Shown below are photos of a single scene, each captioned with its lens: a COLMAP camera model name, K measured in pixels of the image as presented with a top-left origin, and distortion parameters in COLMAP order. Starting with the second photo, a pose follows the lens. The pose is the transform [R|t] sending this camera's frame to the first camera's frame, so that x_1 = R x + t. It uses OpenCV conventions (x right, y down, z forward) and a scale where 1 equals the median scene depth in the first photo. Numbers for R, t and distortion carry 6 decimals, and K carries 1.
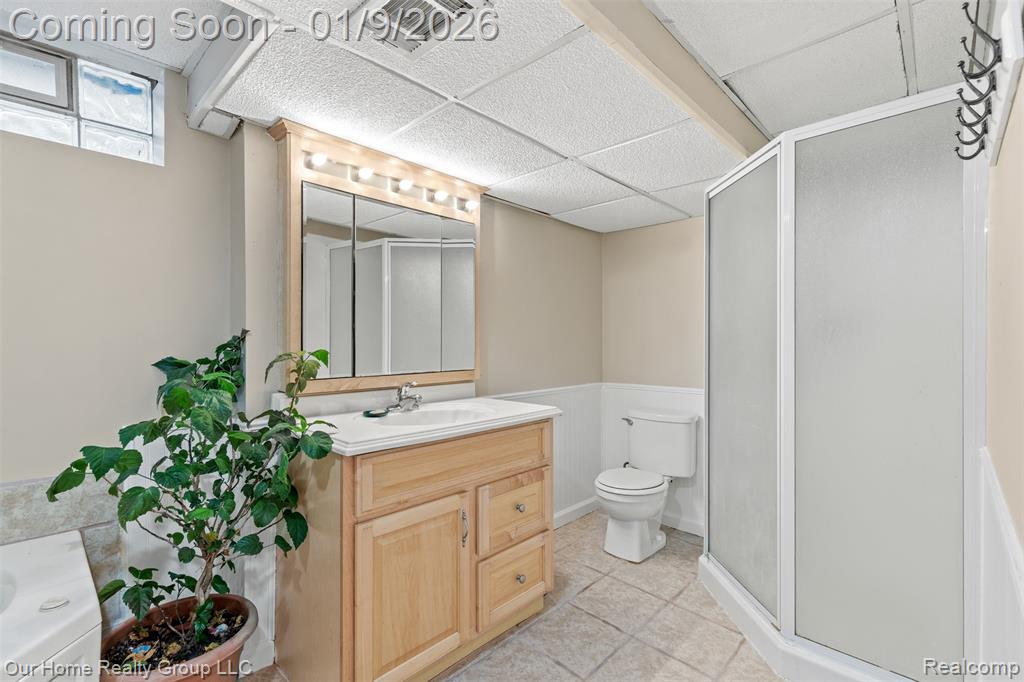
lens RADIAL K [[463.3, 0, 519.0], [0, 463.3, 340.4], [0, 0, 1]] dist [0.001681, -0.000030]
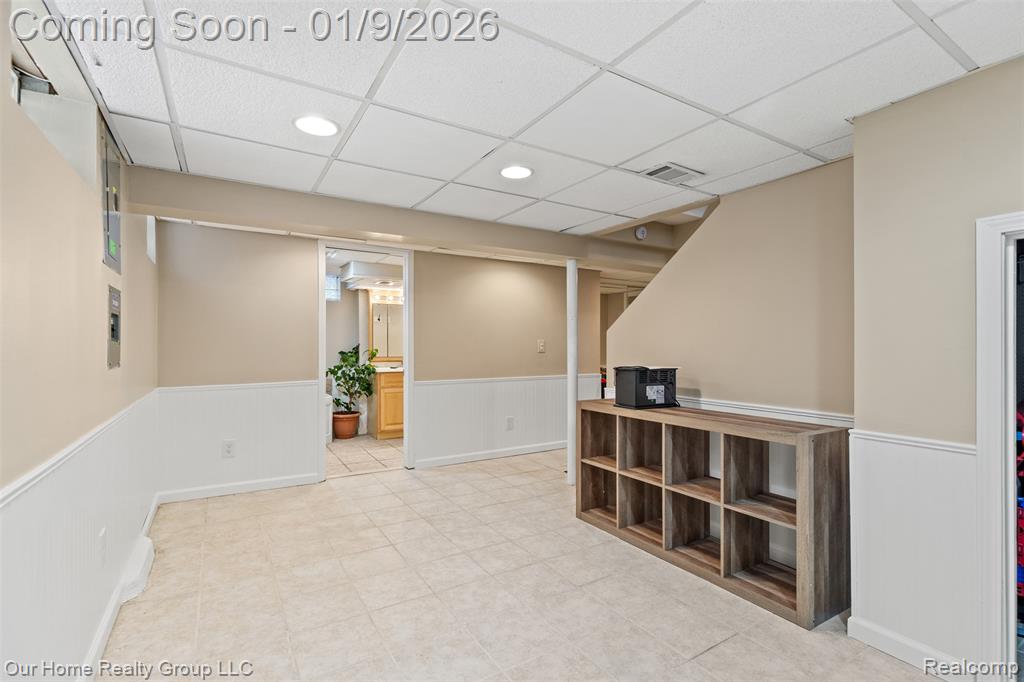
lens RADIAL K [[463.3, 0, 507.0], [0, 463.3, 344.0], [0, 0, 1]] dist [0.001681, -0.000030]
pose [[0.964816, -0.006094, -0.262857, 1.623418], [0.005877, 0.999981, -0.001615, -0.006793], [0.262862, 0.000013, 0.964833, -2.415476]]
